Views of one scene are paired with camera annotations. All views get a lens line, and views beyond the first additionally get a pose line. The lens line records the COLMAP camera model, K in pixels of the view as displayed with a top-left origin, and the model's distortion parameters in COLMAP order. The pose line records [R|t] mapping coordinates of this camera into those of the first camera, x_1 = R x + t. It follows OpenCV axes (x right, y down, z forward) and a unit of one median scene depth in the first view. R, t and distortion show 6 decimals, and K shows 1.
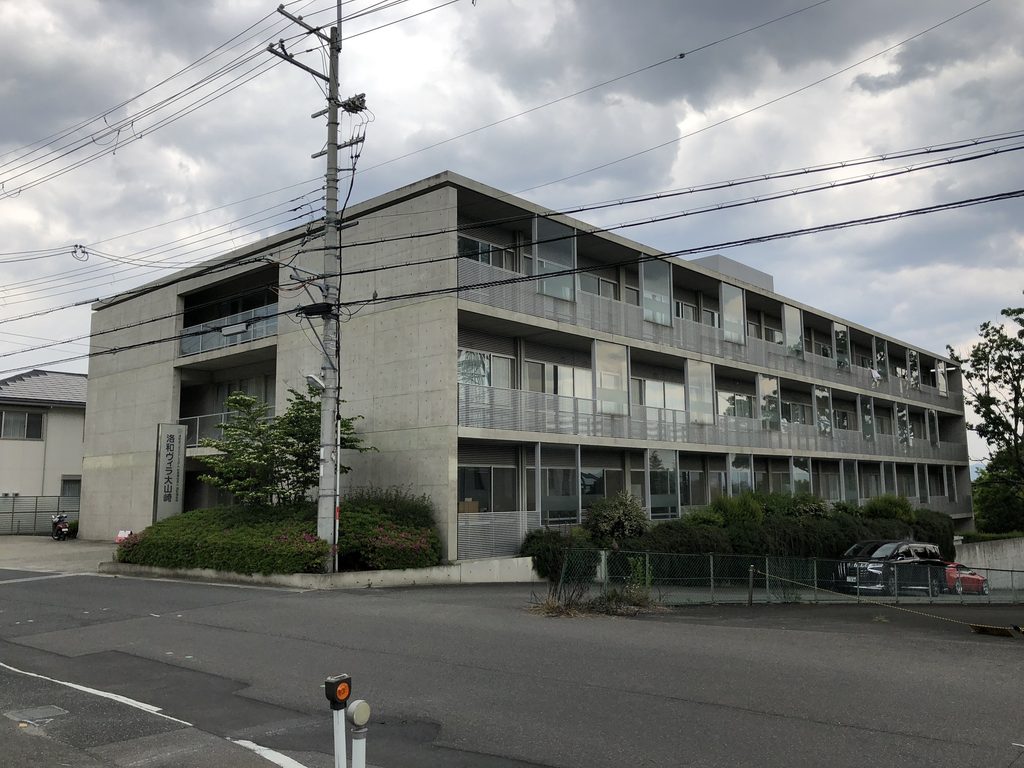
lens RADIAL K [[833.4, 0, 512.0], [0, 833.4, 384.0], [0, 0, 1]] dist [0.069675, -0.121930]
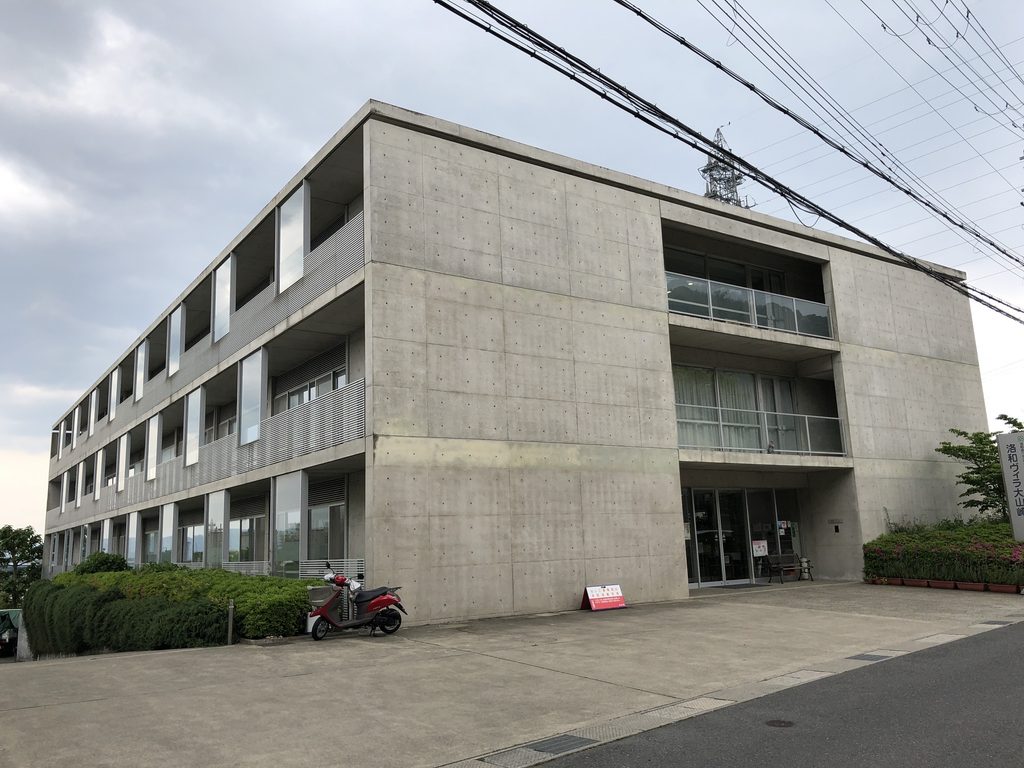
lens RADIAL K [[834.0, 0, 512.0], [0, 834.0, 384.0], [0, 0, 1]] dist [0.111882, -0.259281]
pose [[0.226581, 0.185685, 0.956129, -1.378414], [-0.087724, 0.981560, -0.169835, 0.194698], [-0.970034, -0.045395, 0.238692, 1.266371]]
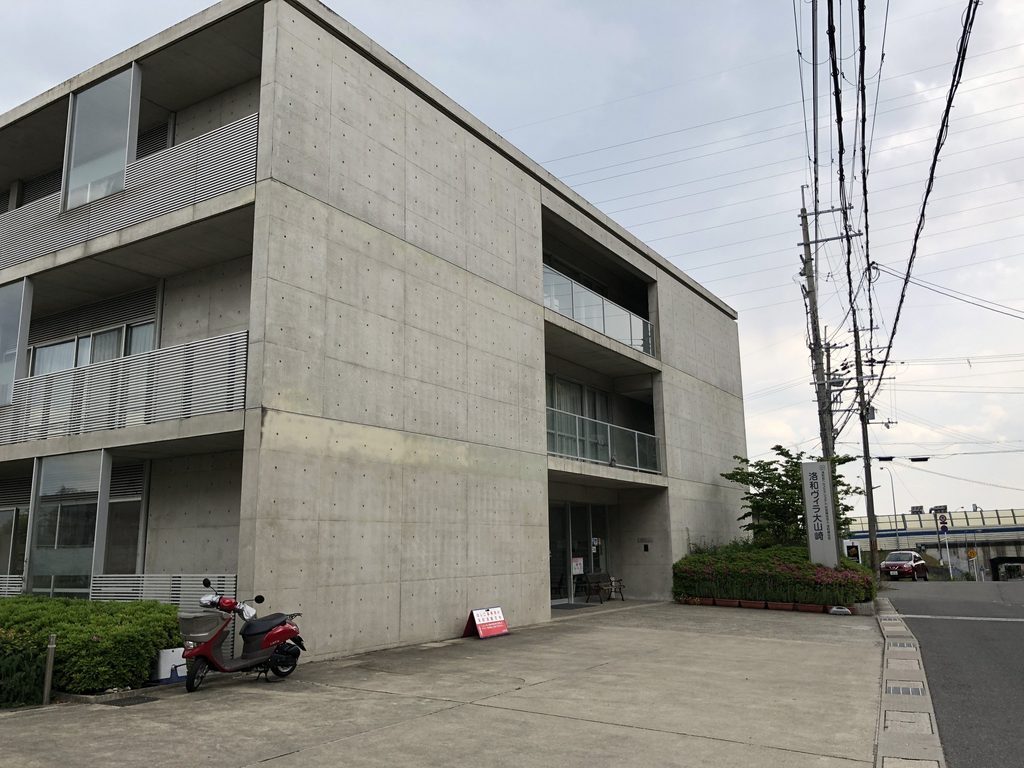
lens RADIAL K [[841.3, 0, 525.0], [0, 841.3, 380.9], [0, 0, 1]] dist [0.155706, -0.476471]
pose [[-0.192228, 0.207272, 0.959212, -1.276304], [-0.103953, 0.967640, -0.229926, 0.214399], [-0.975829, -0.143911, -0.164461, 1.458401]]
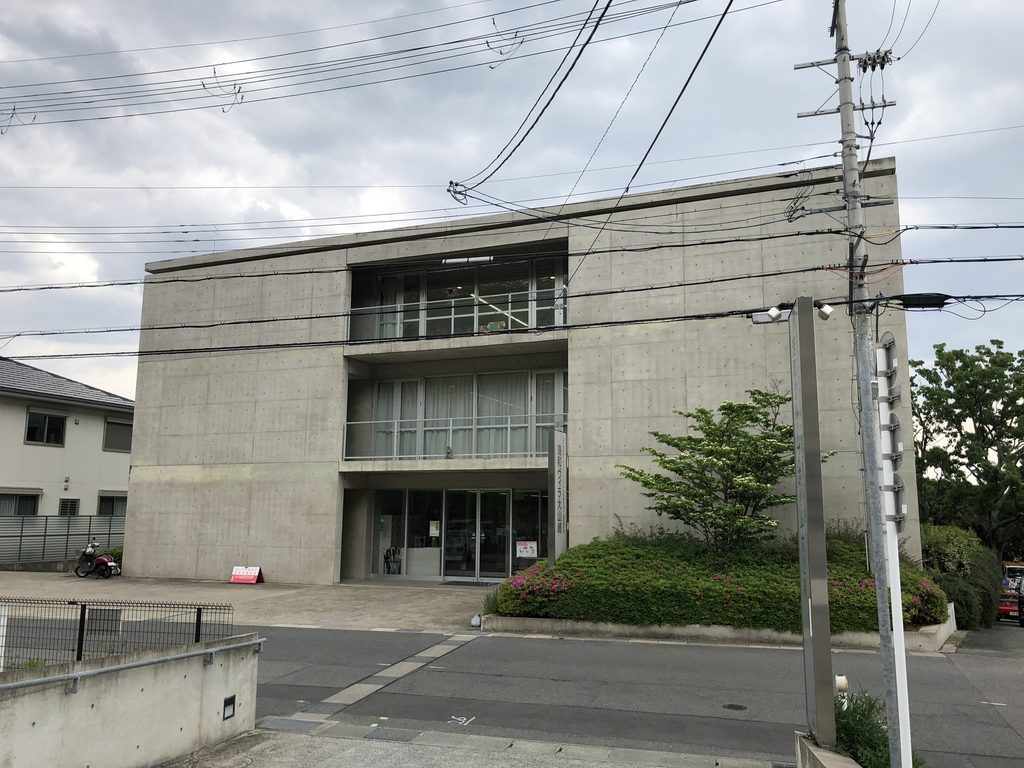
lens RADIAL K [[844.7, 0, 514.9], [0, 844.7, 387.4], [0, 0, 1]] dist [0.011911, 0.011662]
pose [[0.942620, 0.065938, 0.327293, -0.667600], [-0.058835, 0.997768, -0.031569, 0.032703], [-0.328644, 0.010501, 0.944395, 0.277395]]
